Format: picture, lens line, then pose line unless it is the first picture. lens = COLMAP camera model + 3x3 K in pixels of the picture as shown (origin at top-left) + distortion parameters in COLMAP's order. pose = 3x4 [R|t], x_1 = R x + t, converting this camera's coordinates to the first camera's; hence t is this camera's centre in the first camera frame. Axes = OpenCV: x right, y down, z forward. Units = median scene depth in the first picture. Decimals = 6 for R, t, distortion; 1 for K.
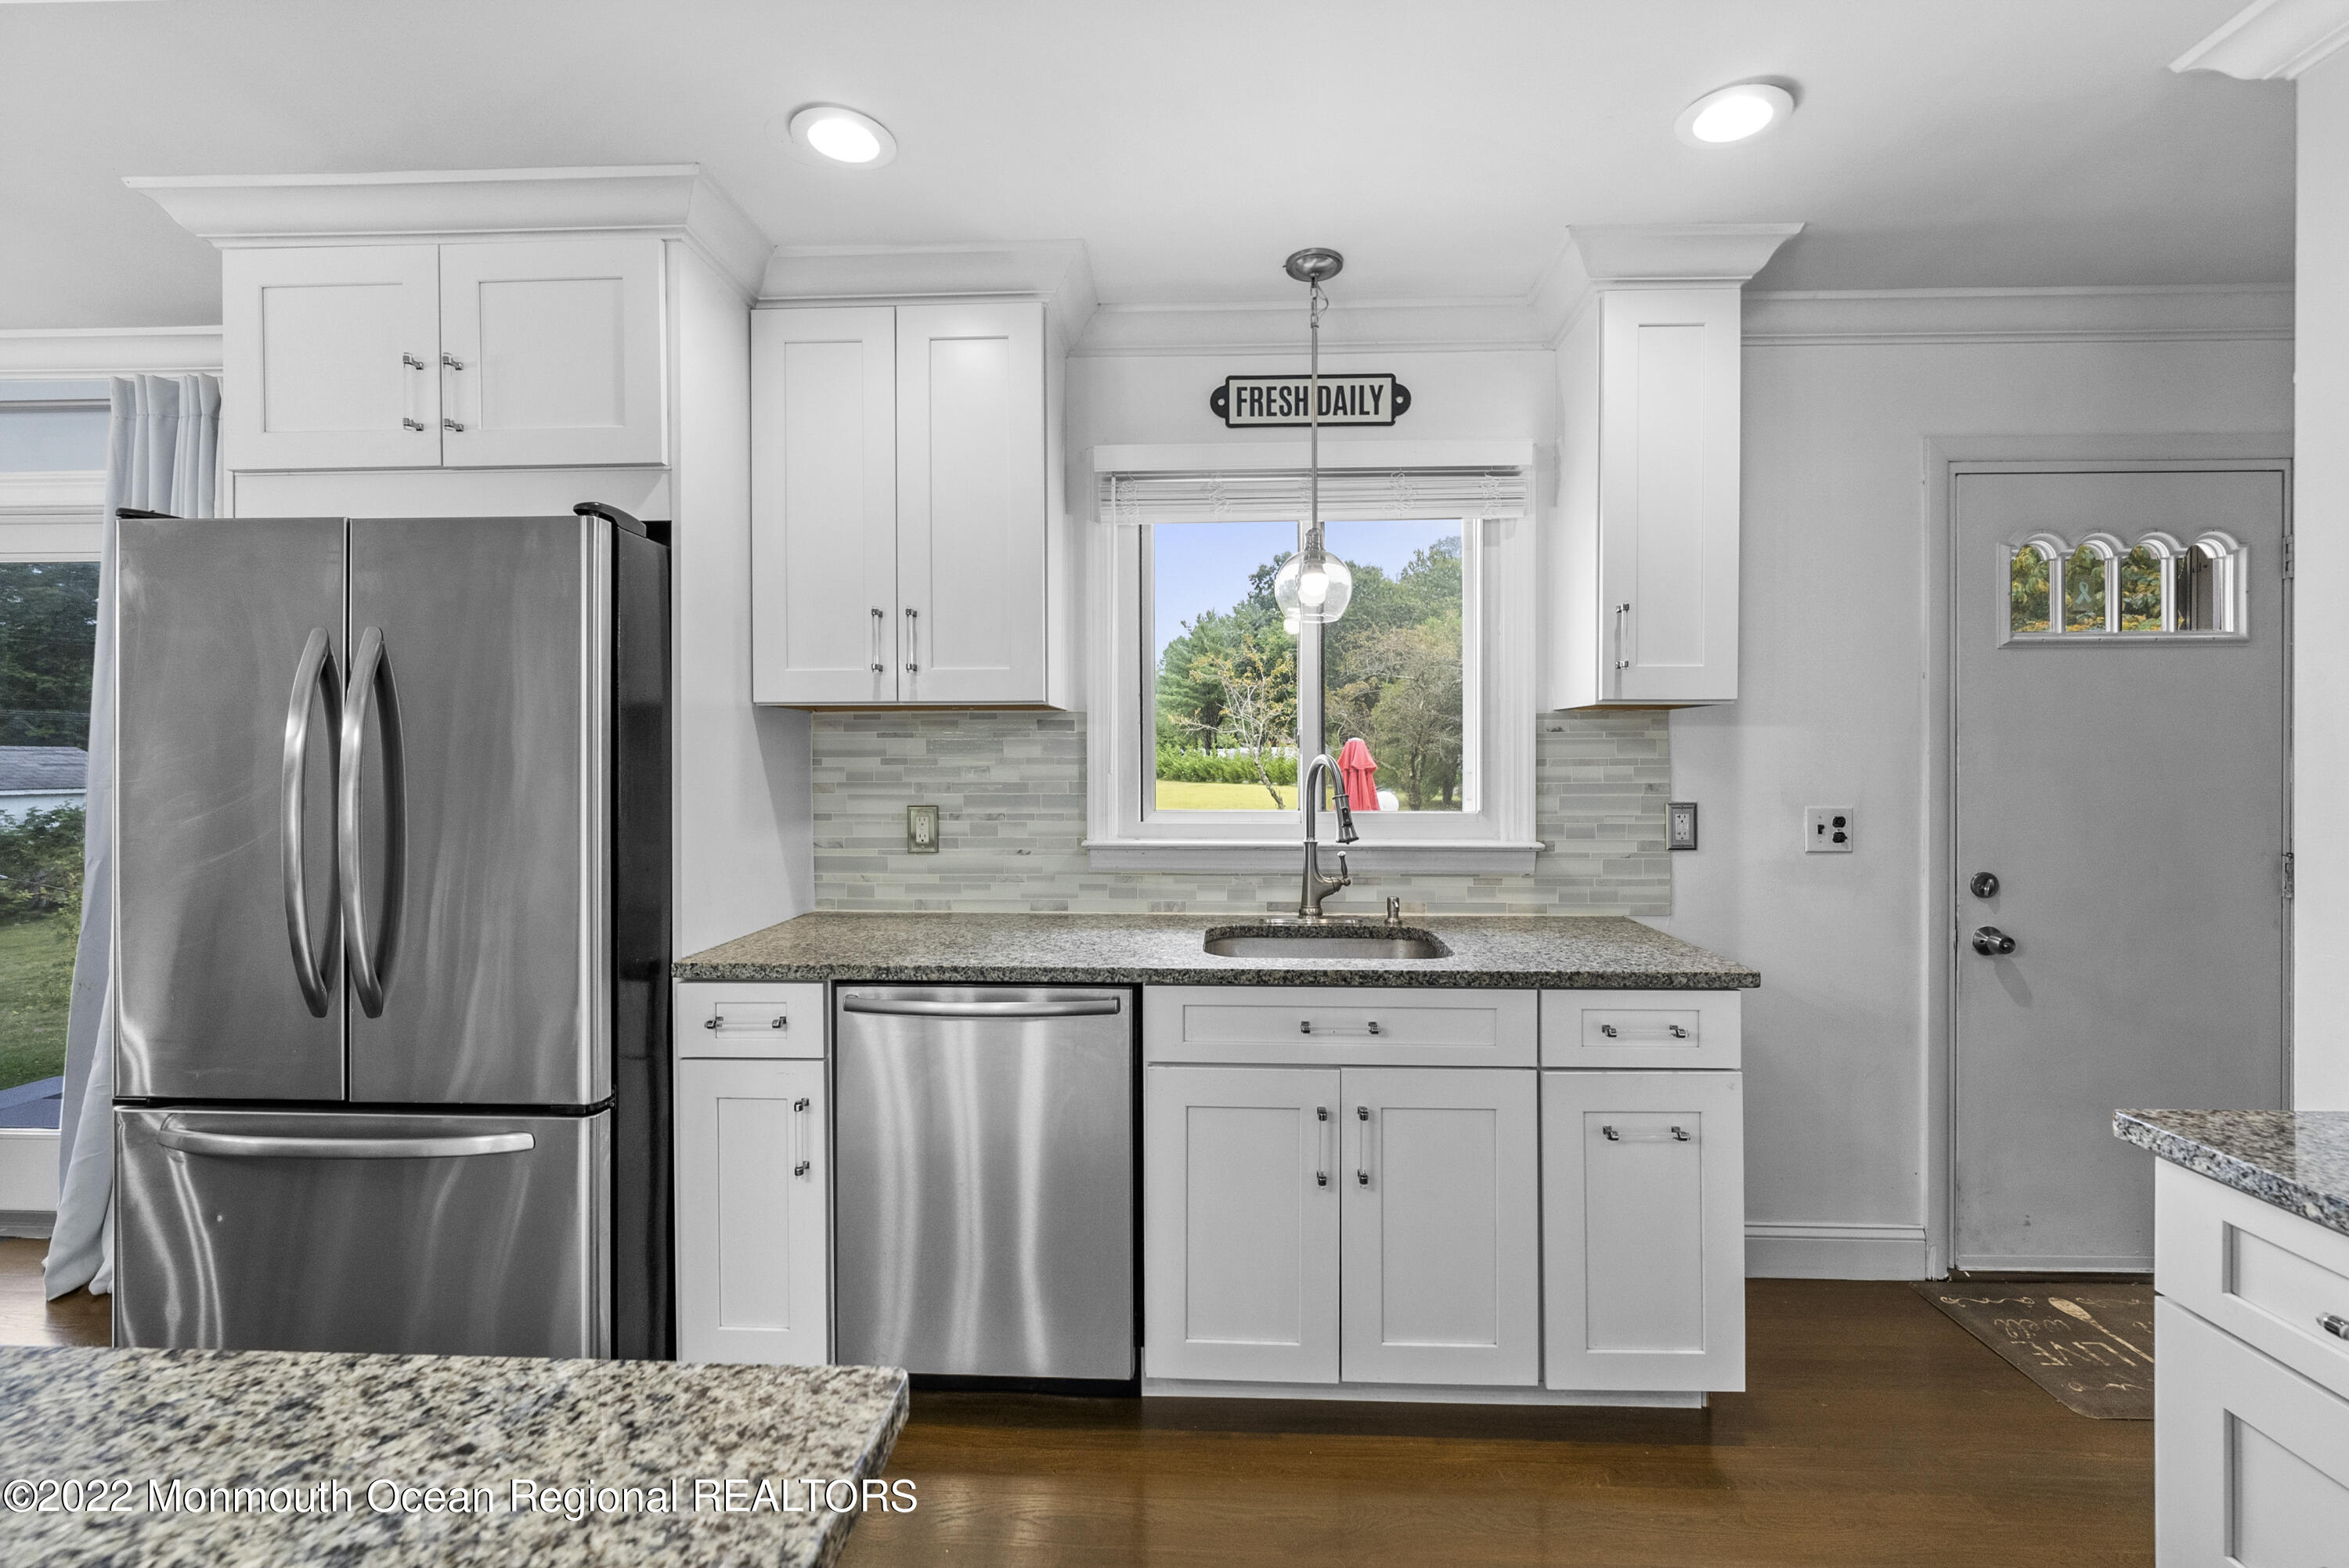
lens RADIAL K [[962.8, 0, 1173.5], [0, 962.8, 764.3], [0, 0, 1]] dist [-0.001649, -0.000399]
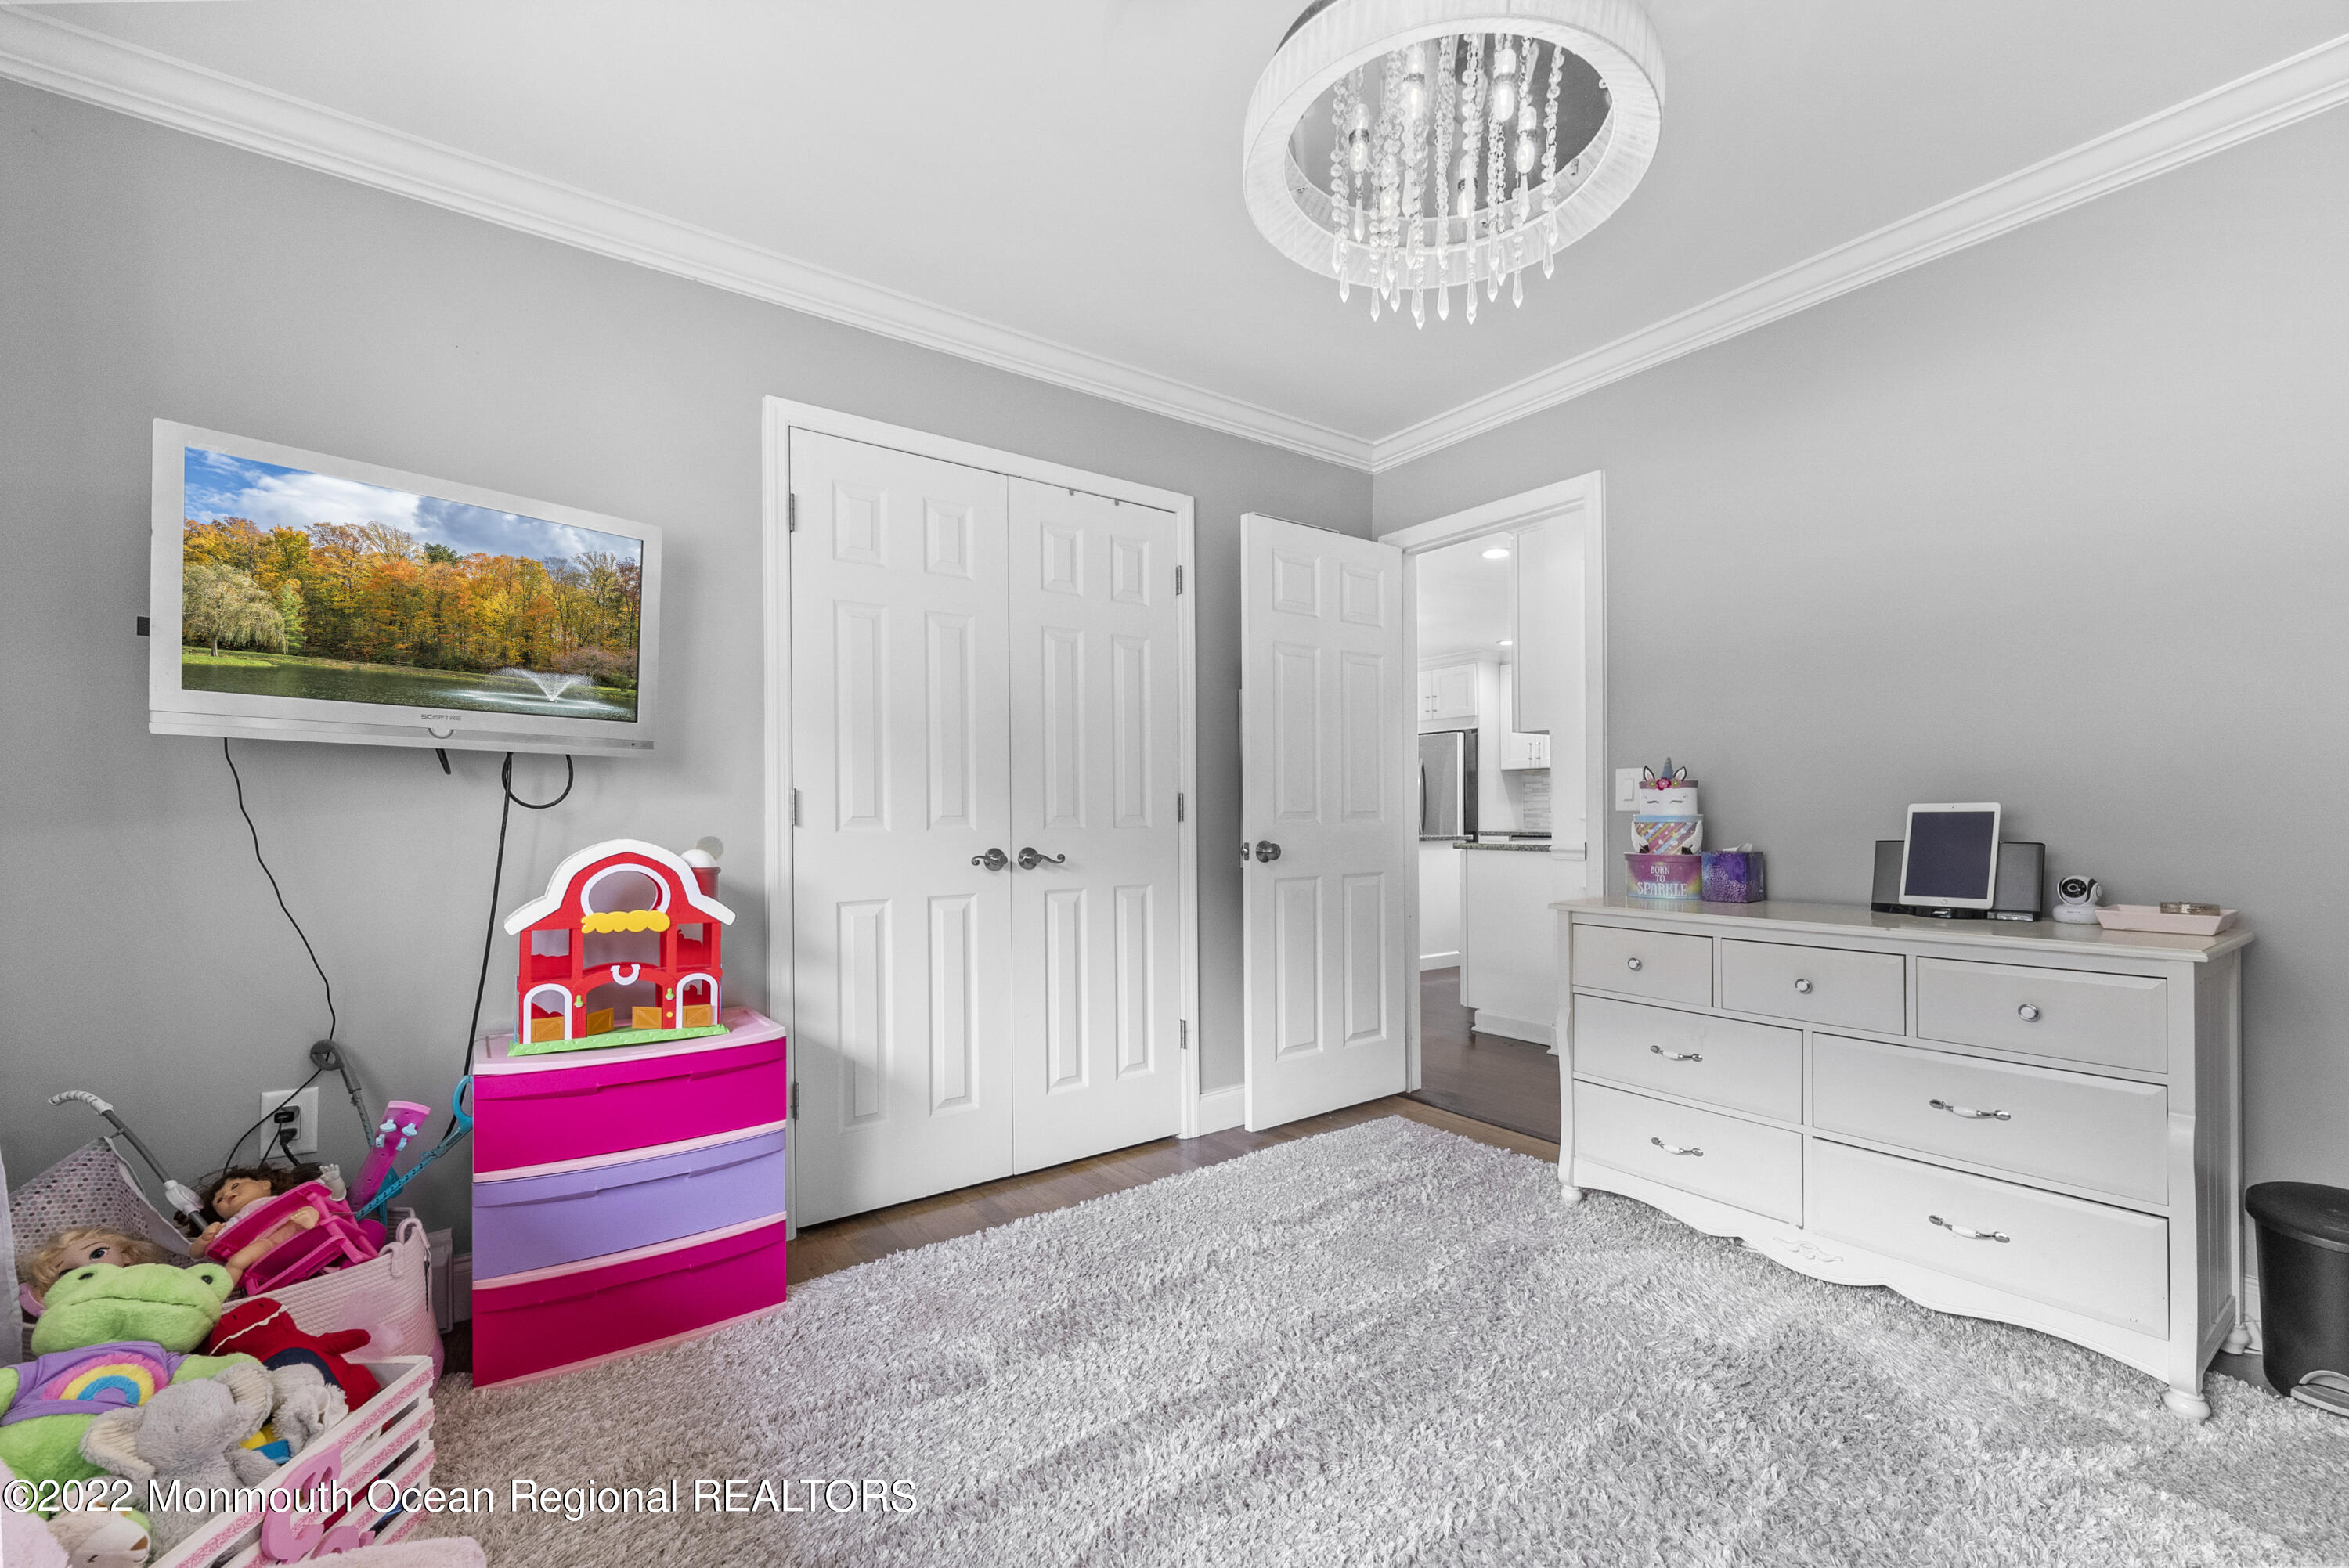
lens RADIAL K [[962.8, 0, 1173.1], [0, 962.8, 798.4], [0, 0, 1]] dist [-0.001649, -0.000399]
pose [[0.601173, -0.002783, -0.799114, 1.652791], [-0.003525, 0.999975, -0.006135, 0.072337], [0.799111, 0.006505, 0.601148, -2.102589]]
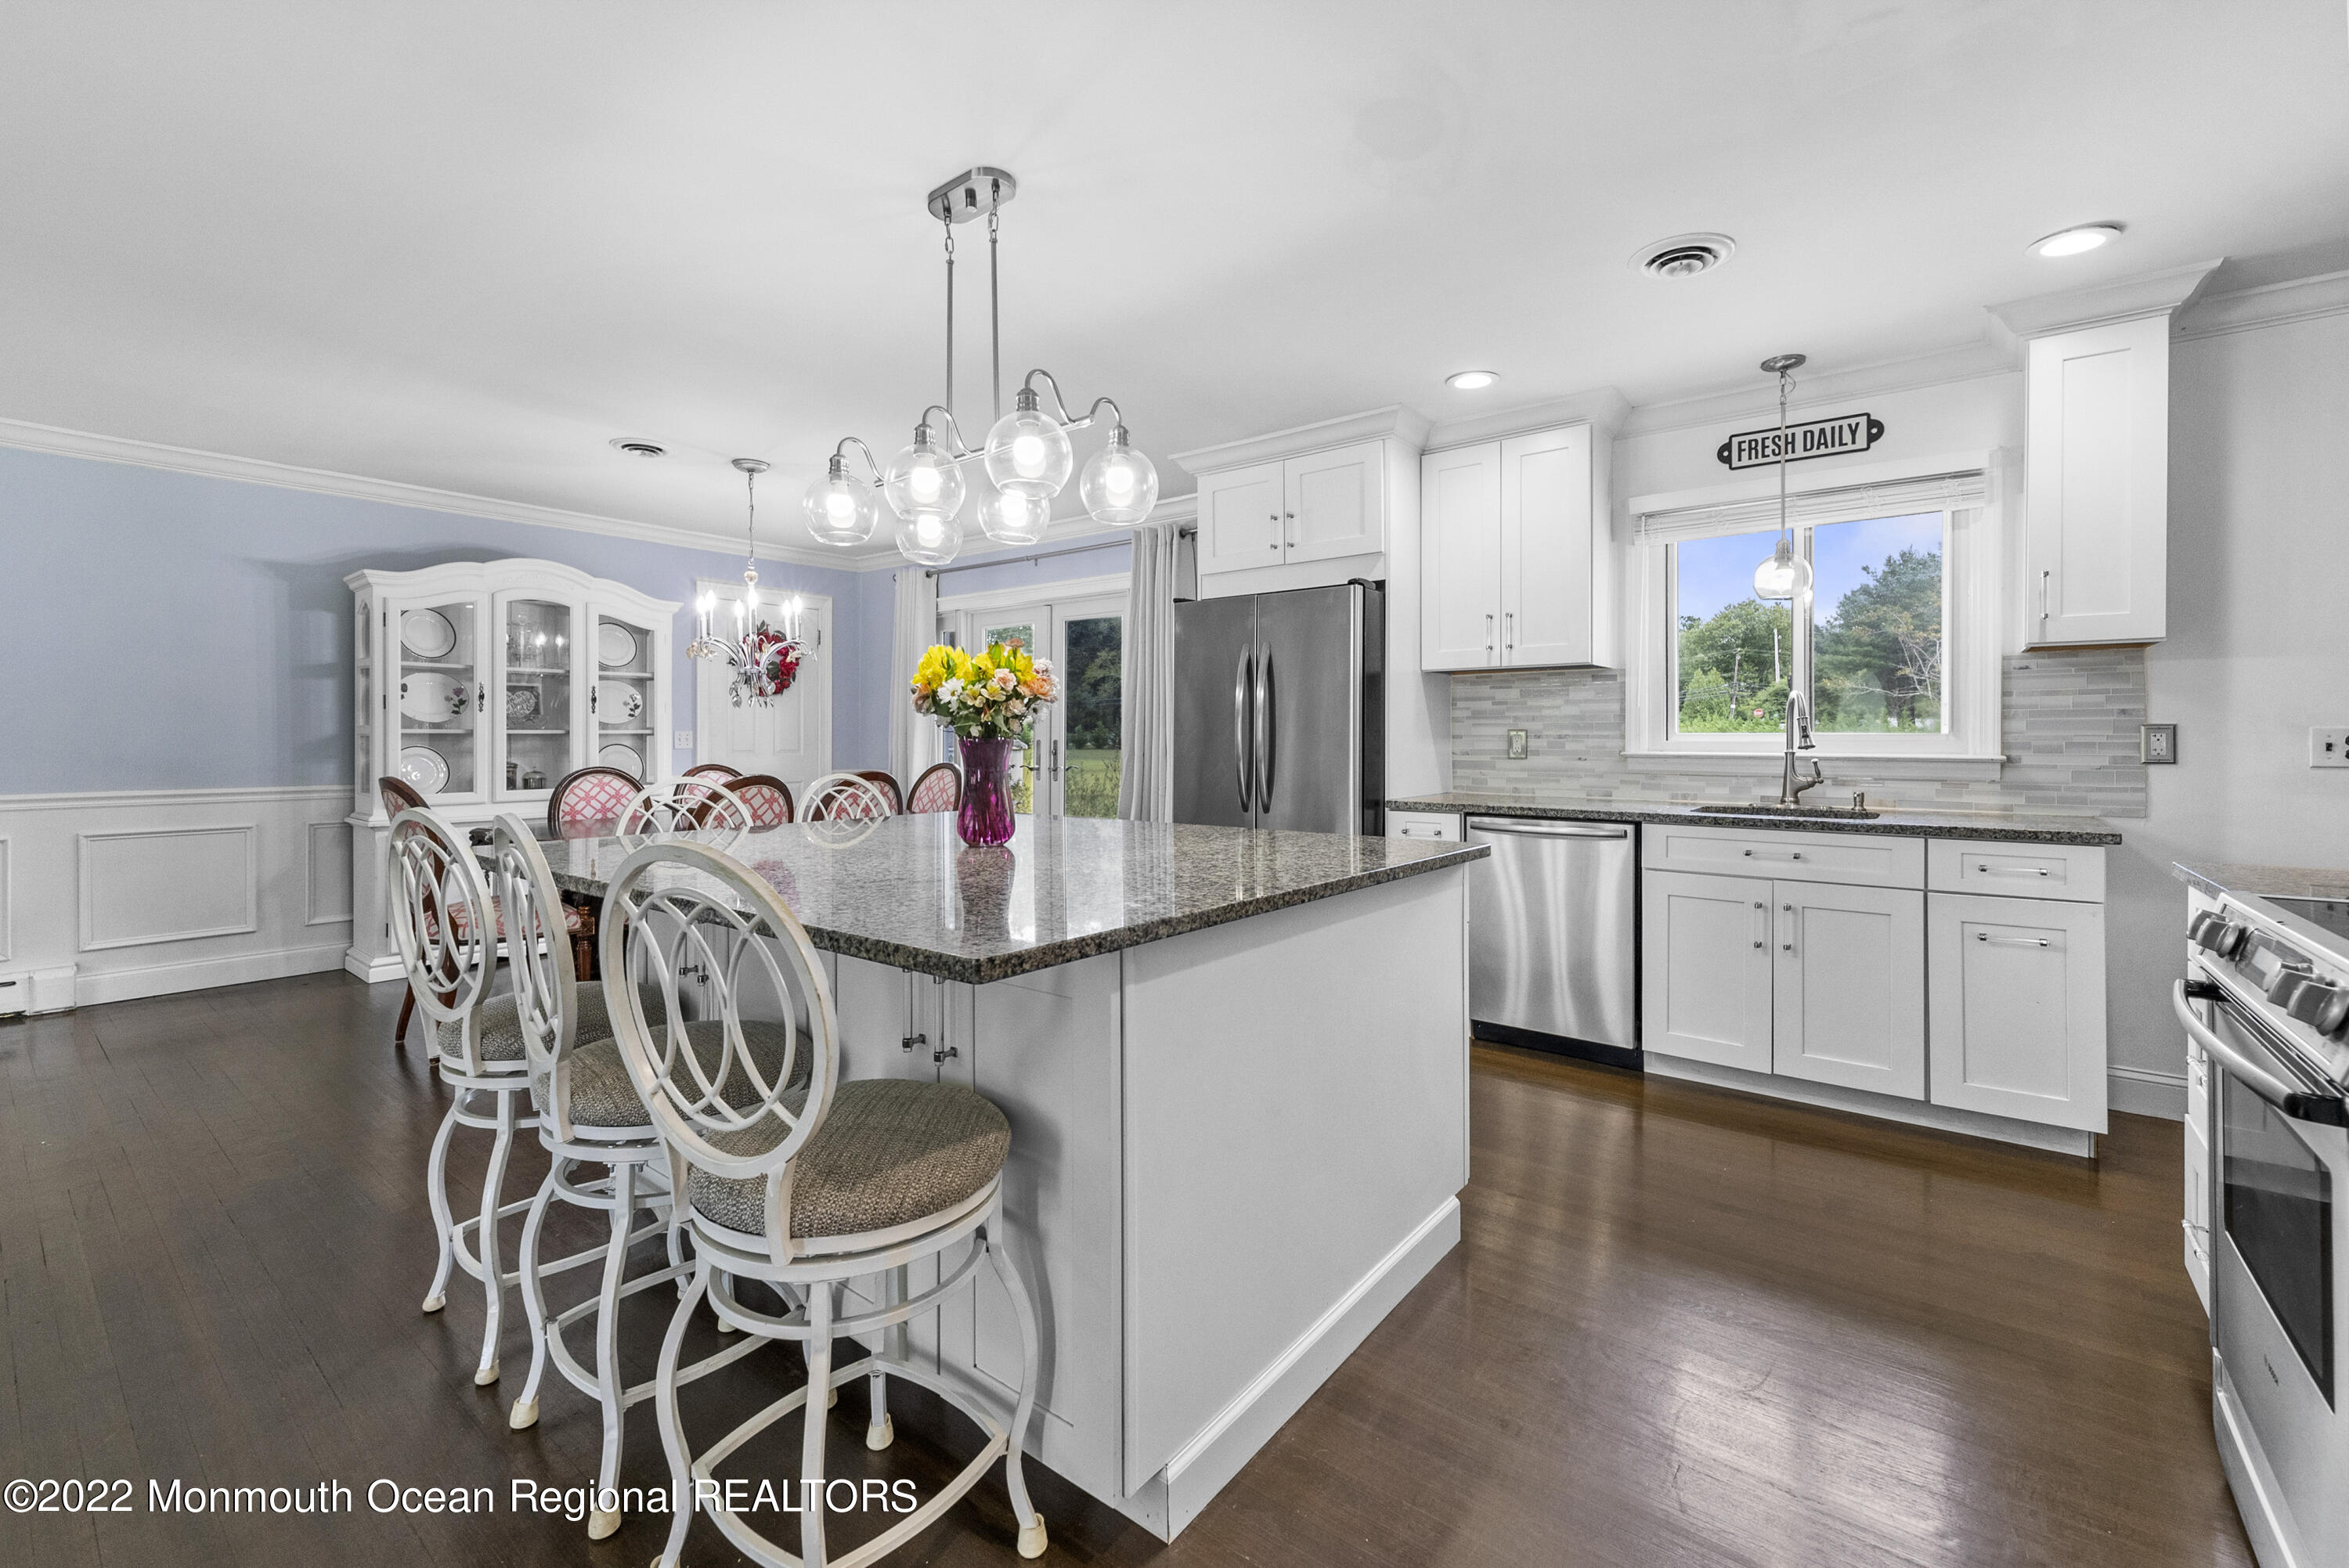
lens RADIAL K [[962.8, 0, 1177.5], [0, 962.8, 743.8], [0, 0, 1]] dist [-0.001649, -0.000399]
pose [[0.814328, 0.005408, -0.580380, 0.226473], [-0.002491, 0.999980, 0.005822, 0.060448], [0.580400, -0.003295, 0.814325, -0.692545]]
